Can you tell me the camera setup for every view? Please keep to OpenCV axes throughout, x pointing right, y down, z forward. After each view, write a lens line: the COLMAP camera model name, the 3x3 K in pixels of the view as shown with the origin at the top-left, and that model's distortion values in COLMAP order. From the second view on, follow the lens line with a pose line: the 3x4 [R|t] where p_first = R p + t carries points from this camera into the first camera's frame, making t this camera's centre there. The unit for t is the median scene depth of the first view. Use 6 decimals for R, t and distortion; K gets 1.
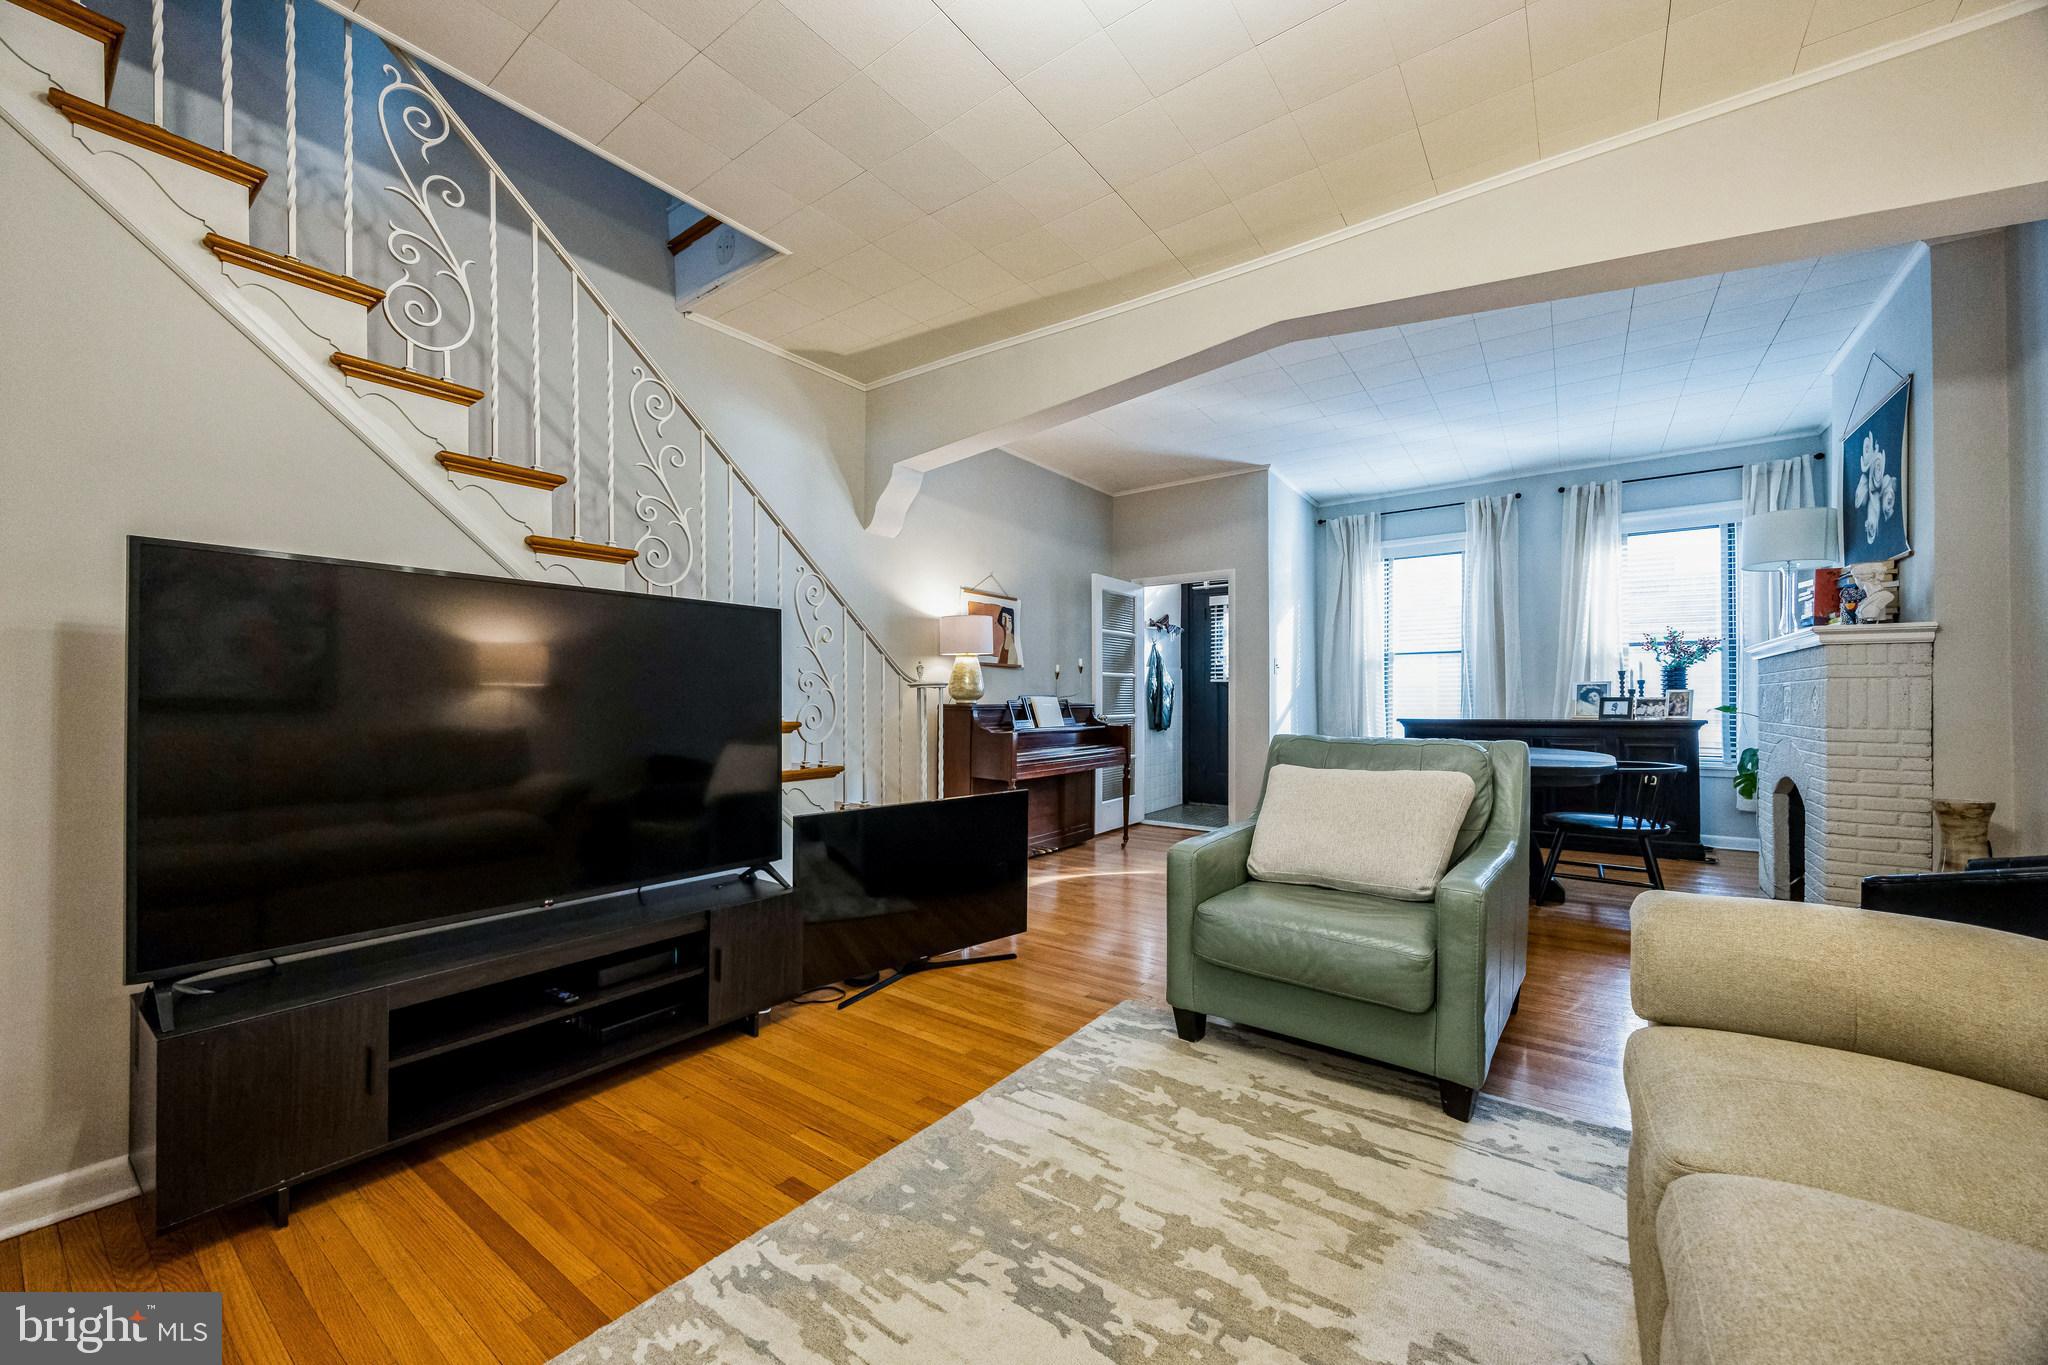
lens RADIAL K [[788.7, 0, 1024.5], [0, 788.7, 690.9], [0, 0, 1]] dist [-0.001477, -0.000141]
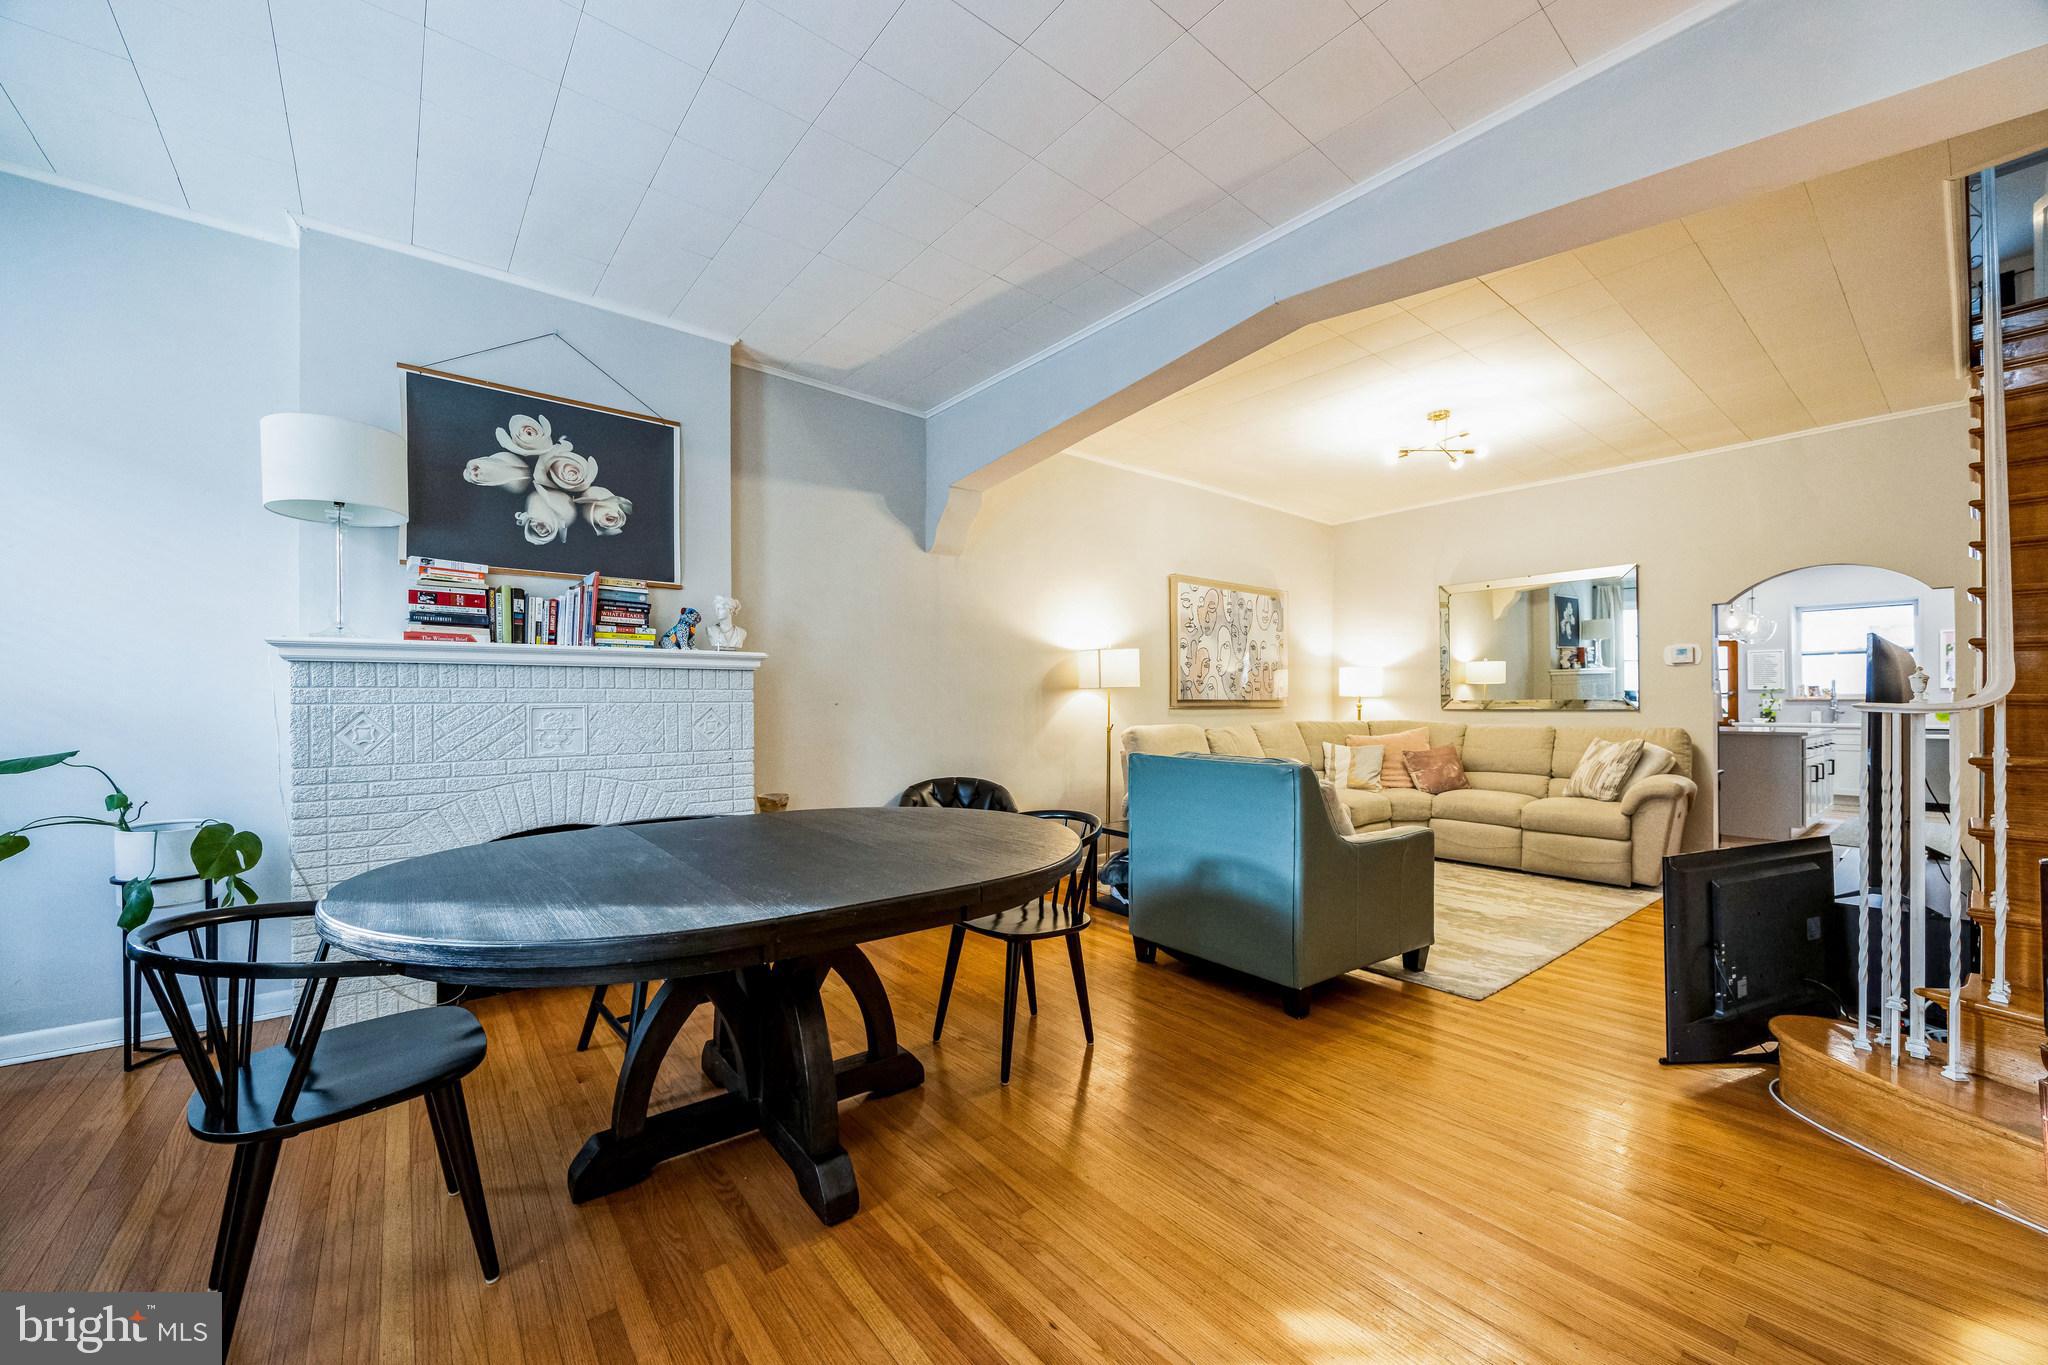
lens RADIAL K [[788.7, 0, 1031.6], [0, 788.7, 687.7], [0, 0, 1]] dist [-0.001477, -0.000141]
pose [[-0.967913, 0.001414, 0.251280, 0.525255], [-0.000082, 0.999982, -0.005944, -0.032657], [-0.251284, -0.005774, -0.967896, 2.570040]]
